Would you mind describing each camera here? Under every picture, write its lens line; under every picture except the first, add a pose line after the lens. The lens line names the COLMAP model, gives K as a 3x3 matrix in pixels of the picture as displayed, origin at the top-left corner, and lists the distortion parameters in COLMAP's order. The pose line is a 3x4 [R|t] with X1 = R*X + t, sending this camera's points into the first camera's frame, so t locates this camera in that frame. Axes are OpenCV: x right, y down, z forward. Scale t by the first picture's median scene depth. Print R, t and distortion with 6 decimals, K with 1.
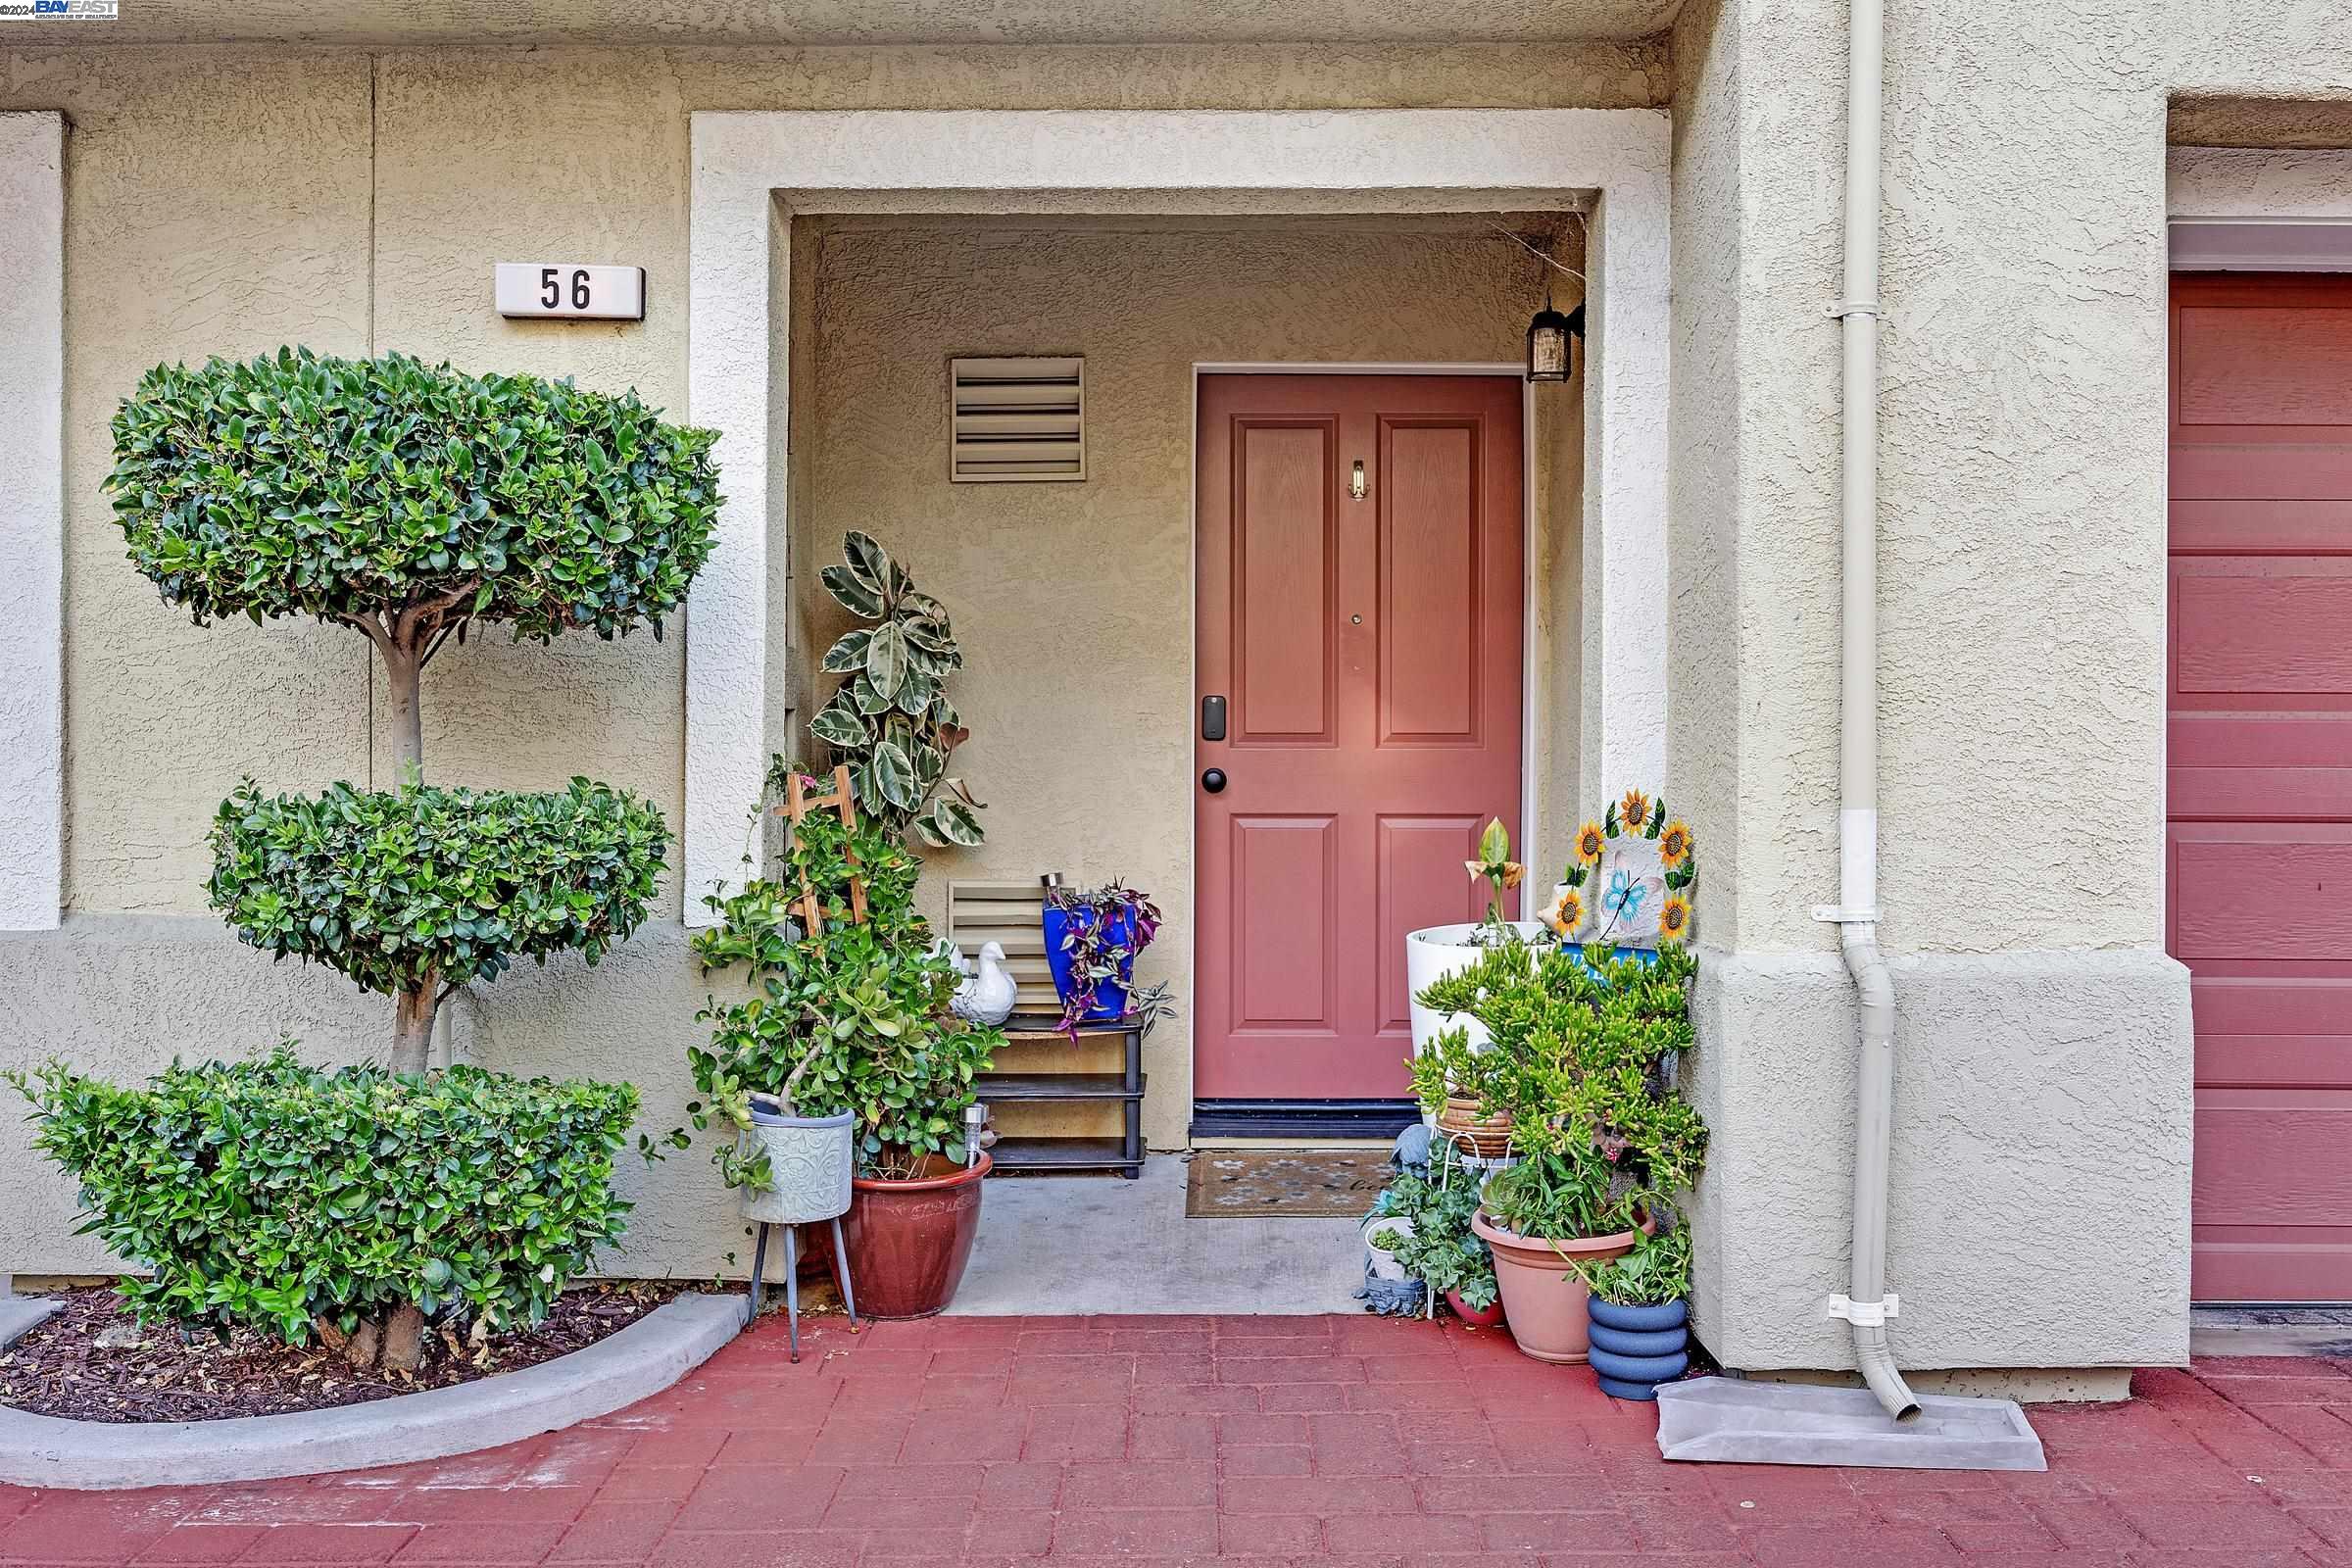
lens RADIAL K [[2190.0, 0, 1173.8], [0, 2190.0, 785.9], [0, 0, 1]] dist [0.007554, 0.000000]
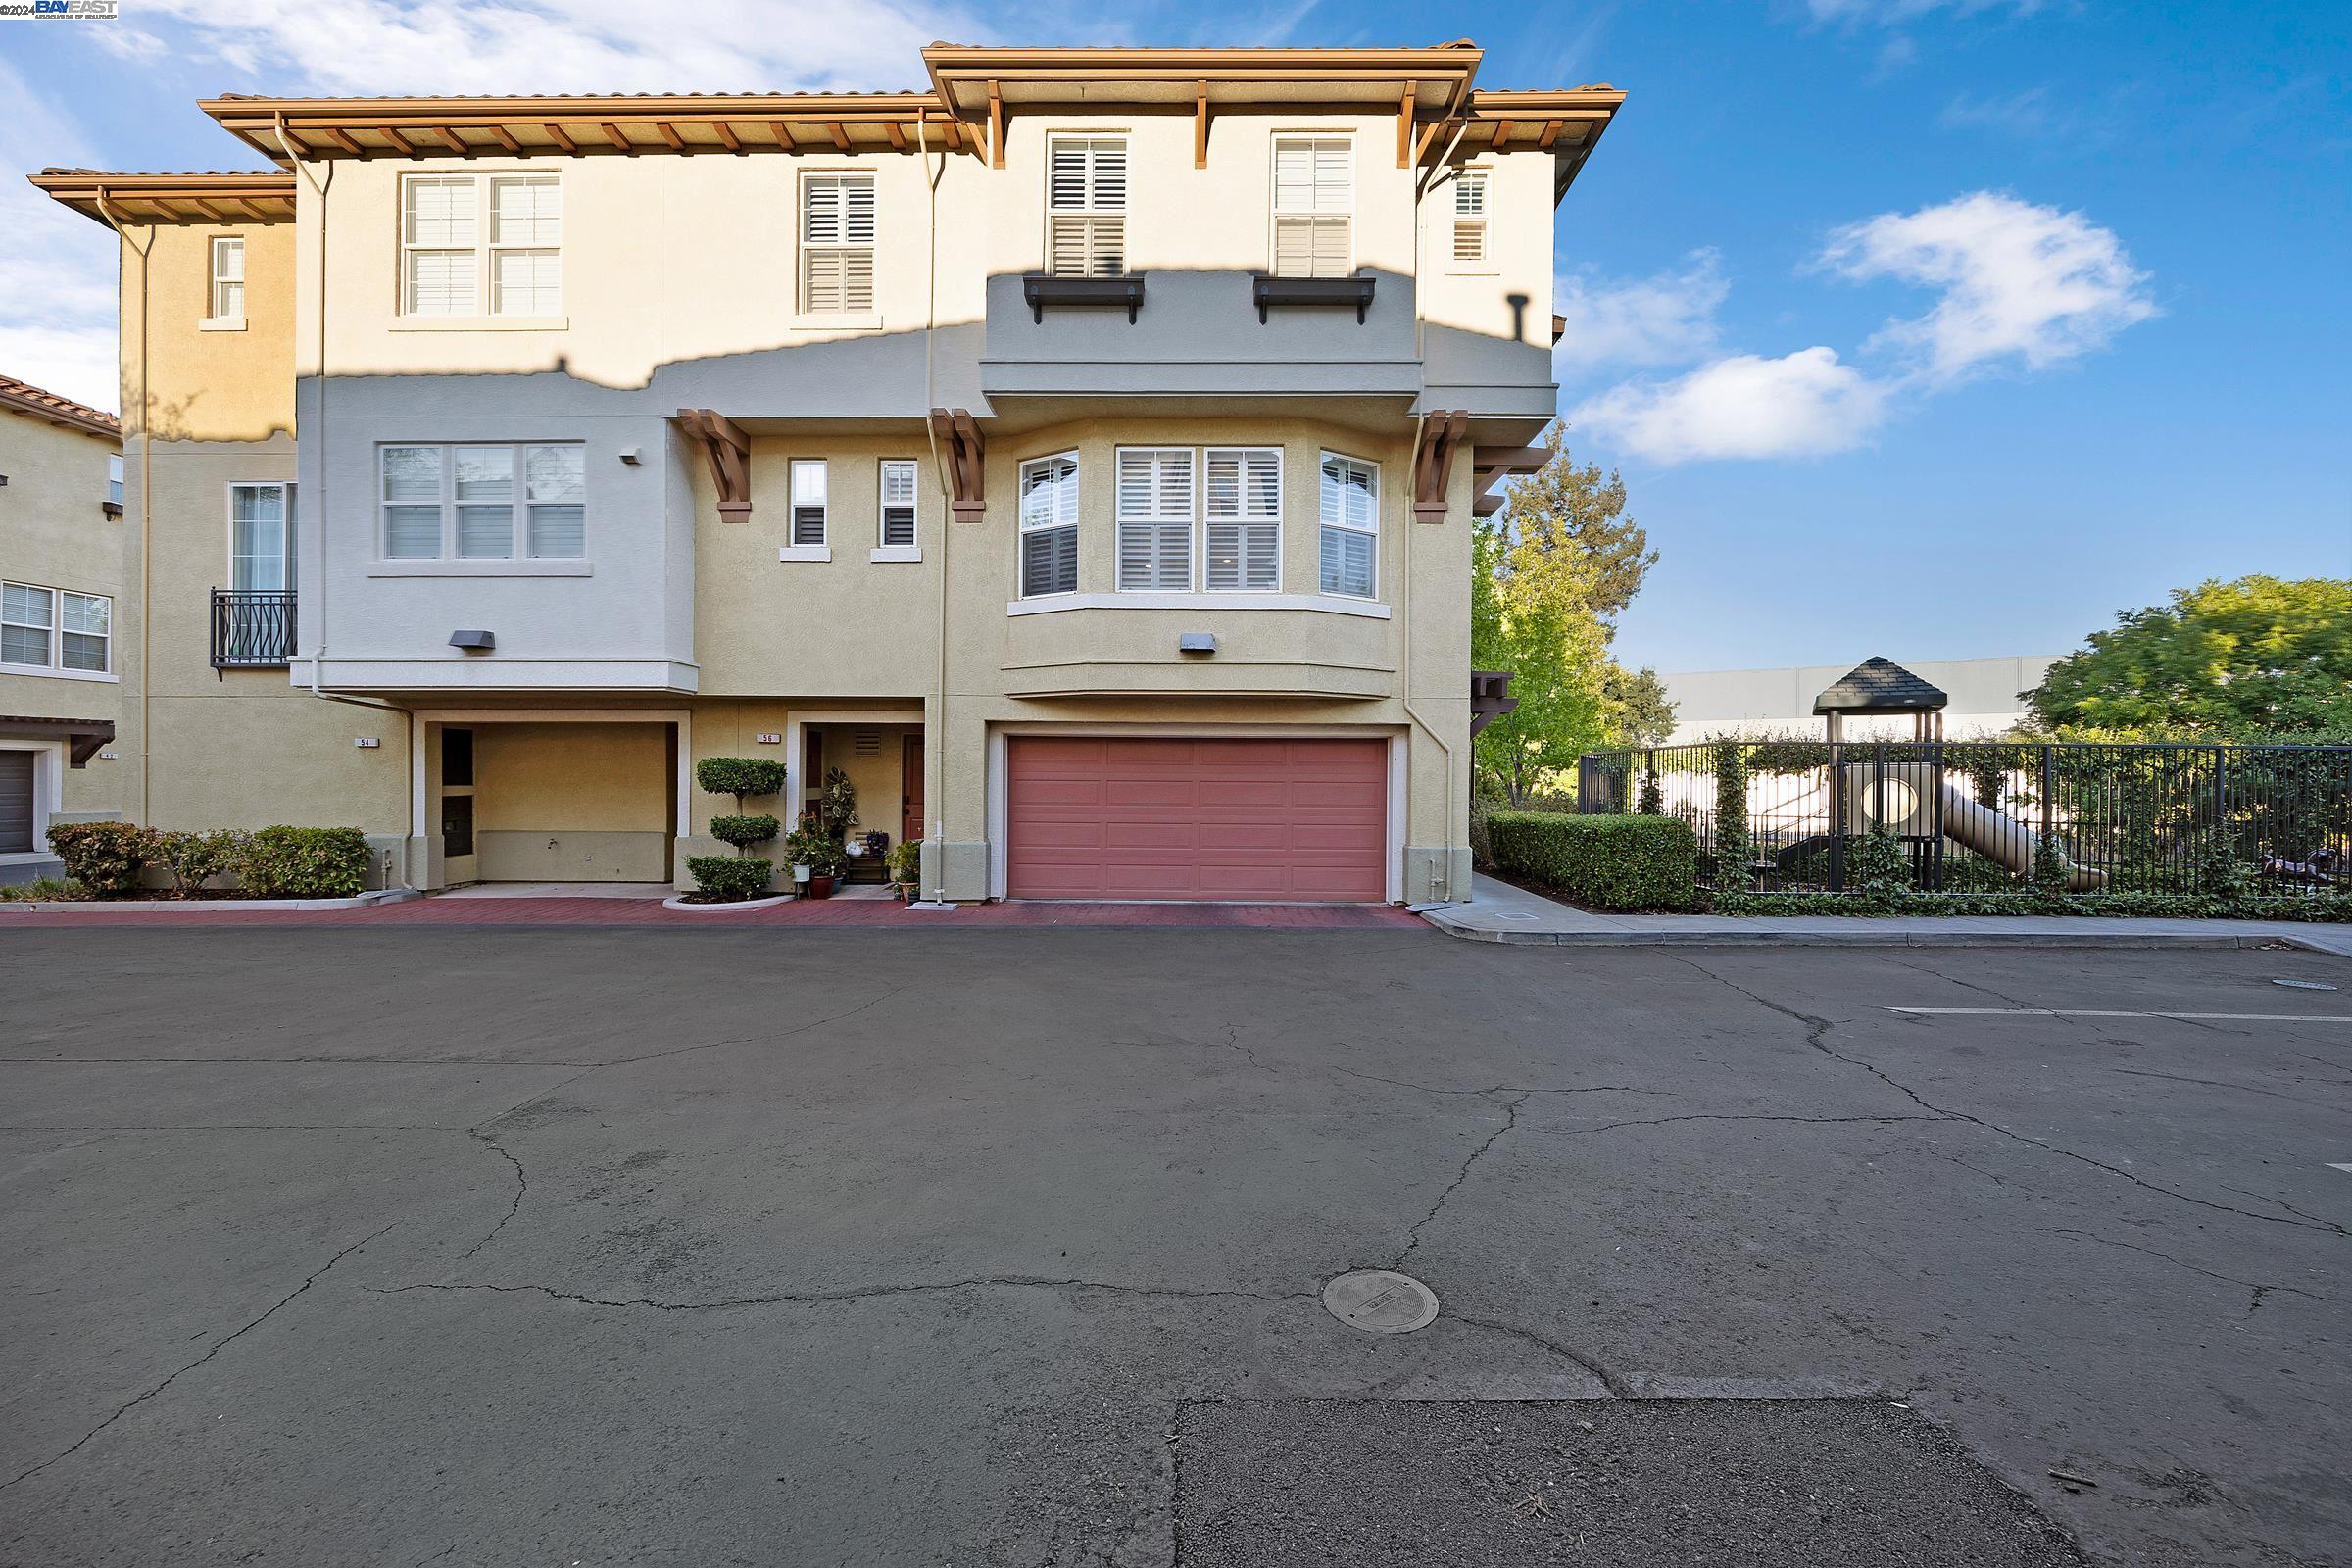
lens RADIAL K [[947.8, 0, 1185.7], [0, 947.8, 787.3], [0, 0, 1]] dist [-0.003228, 0.000516]
pose [[0.999783, 0.003347, -0.020581, 1.077403], [-0.003629, 0.999900, -0.013682, -0.053841], [0.020533, 0.013754, 0.999695, -1.891170]]
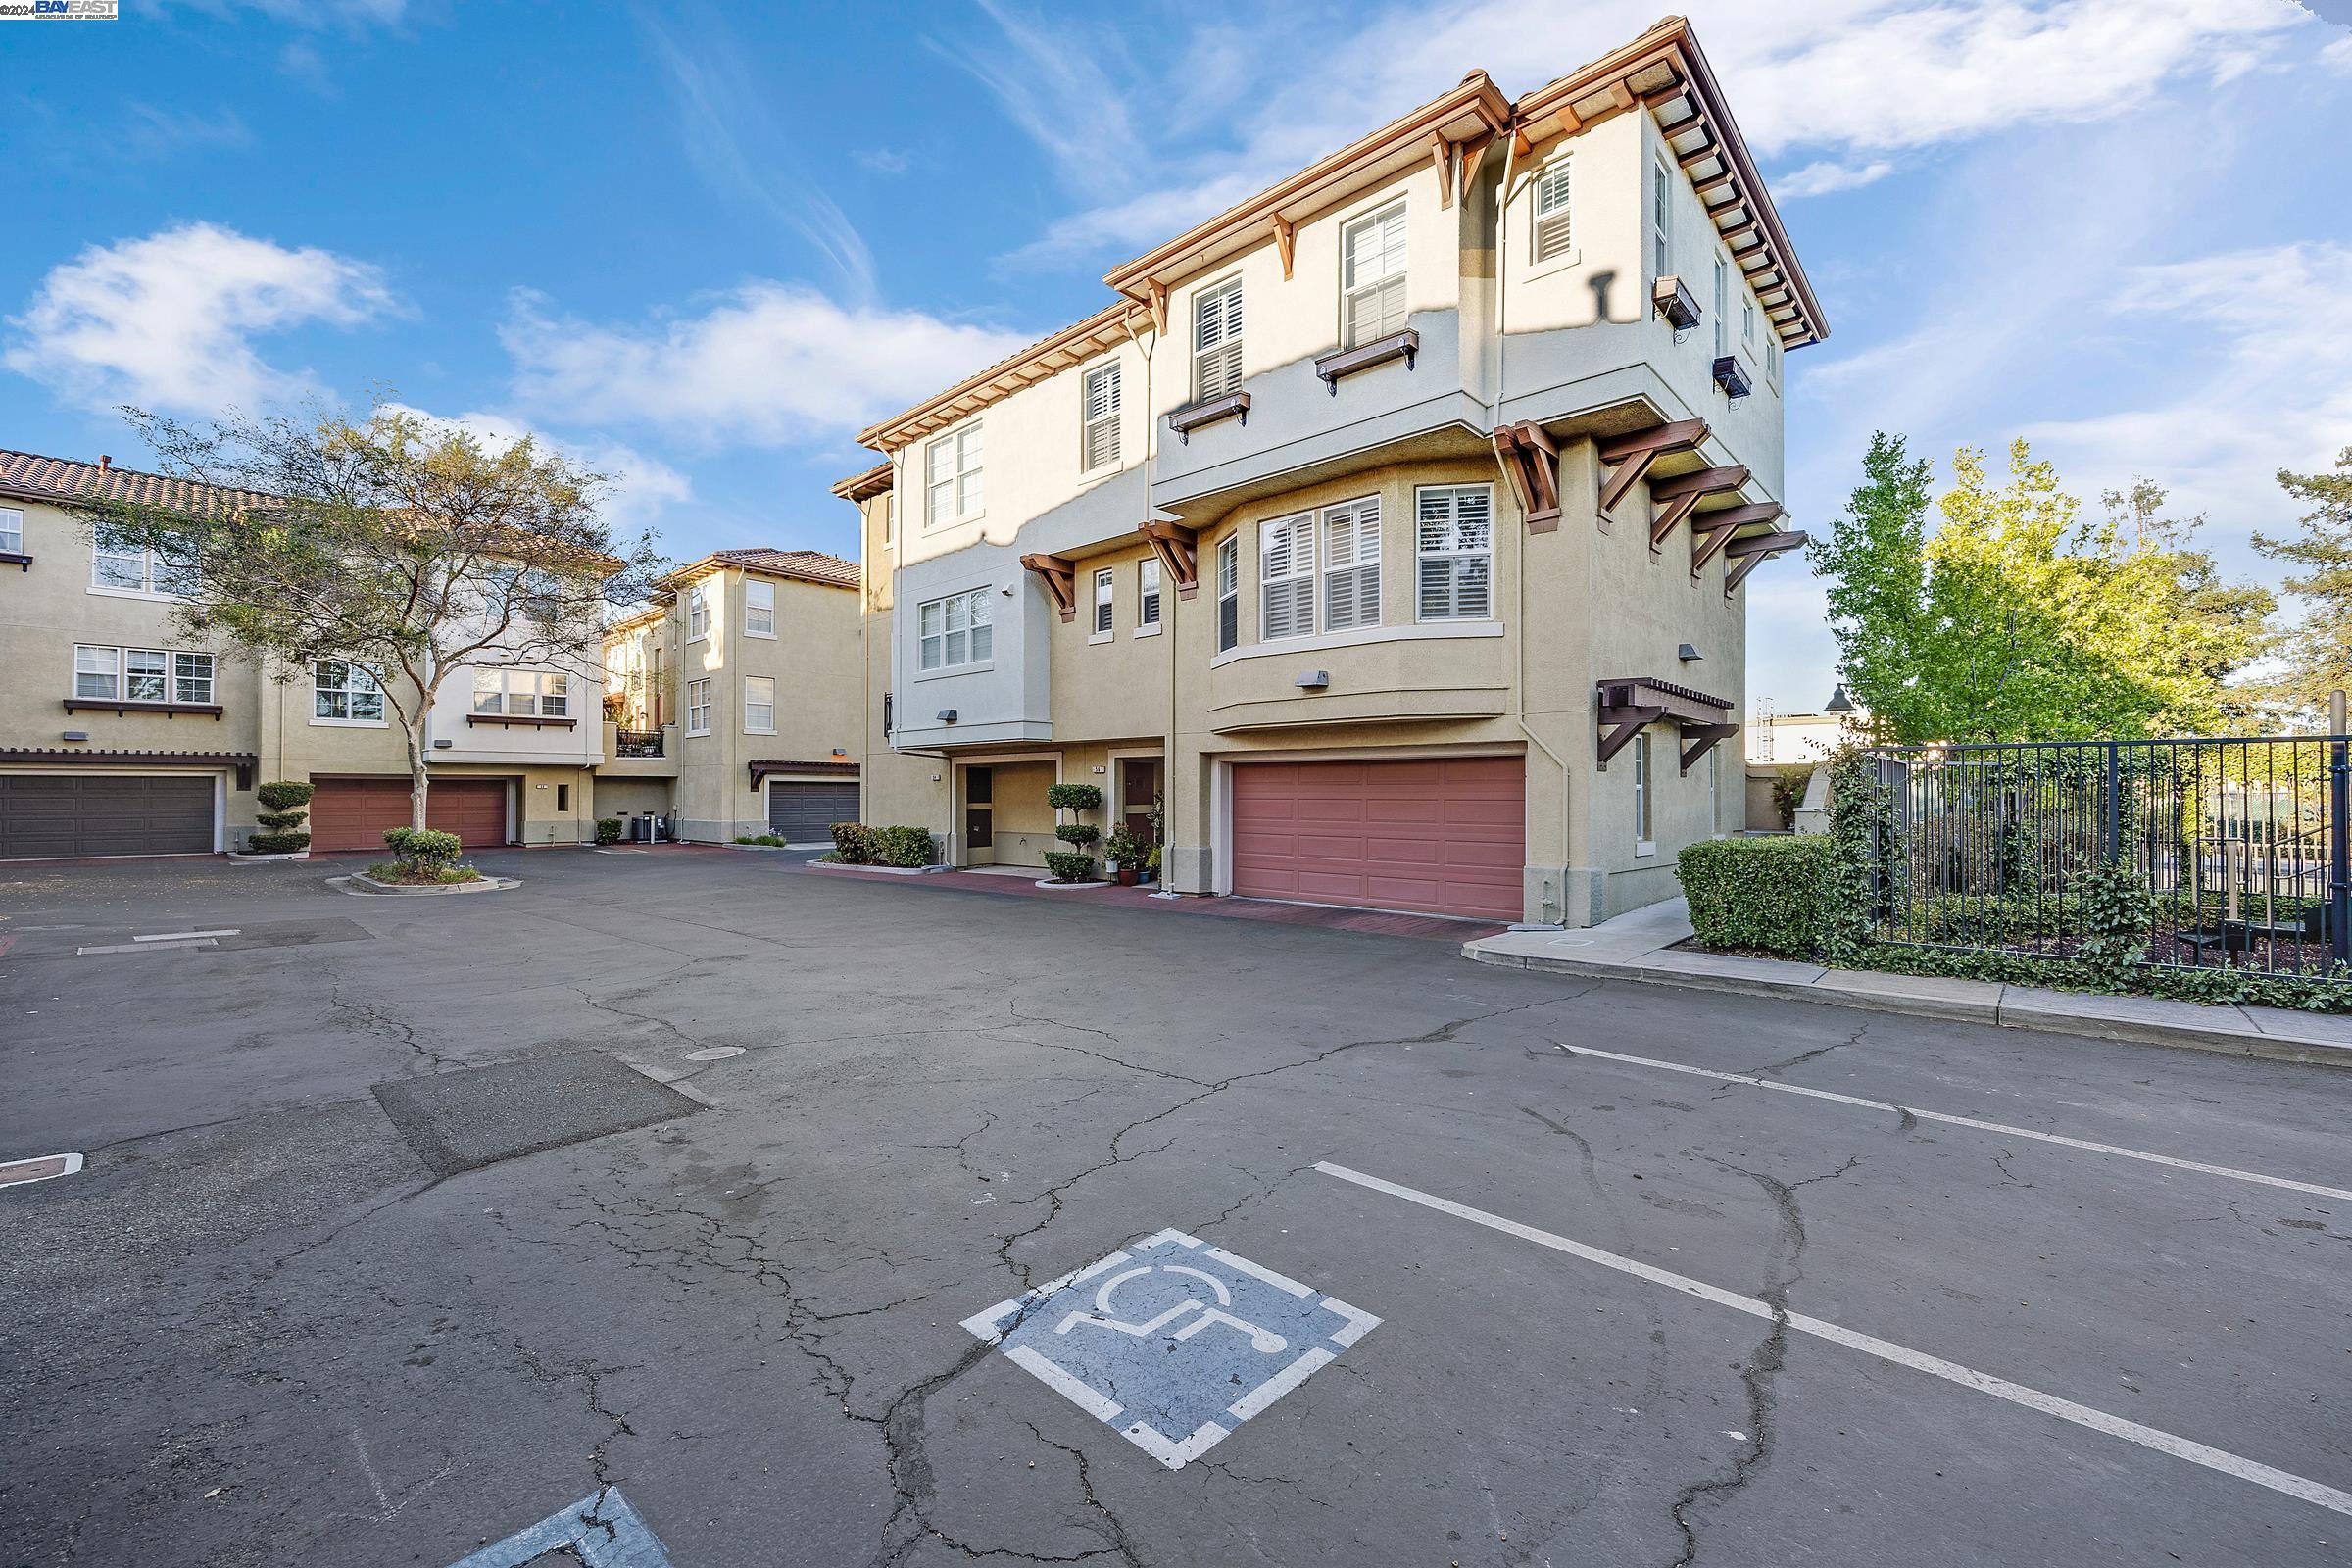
lens RADIAL K [[947.8, 0, 1178.0], [0, 947.8, 790.6], [0, 0, 1]] dist [-0.003228, 0.000516]
pose [[0.731233, -0.005741, -0.682104, 2.815258], [-0.012557, 0.999682, -0.021875, -0.064150], [0.682012, 0.024561, 0.730928, -1.763351]]
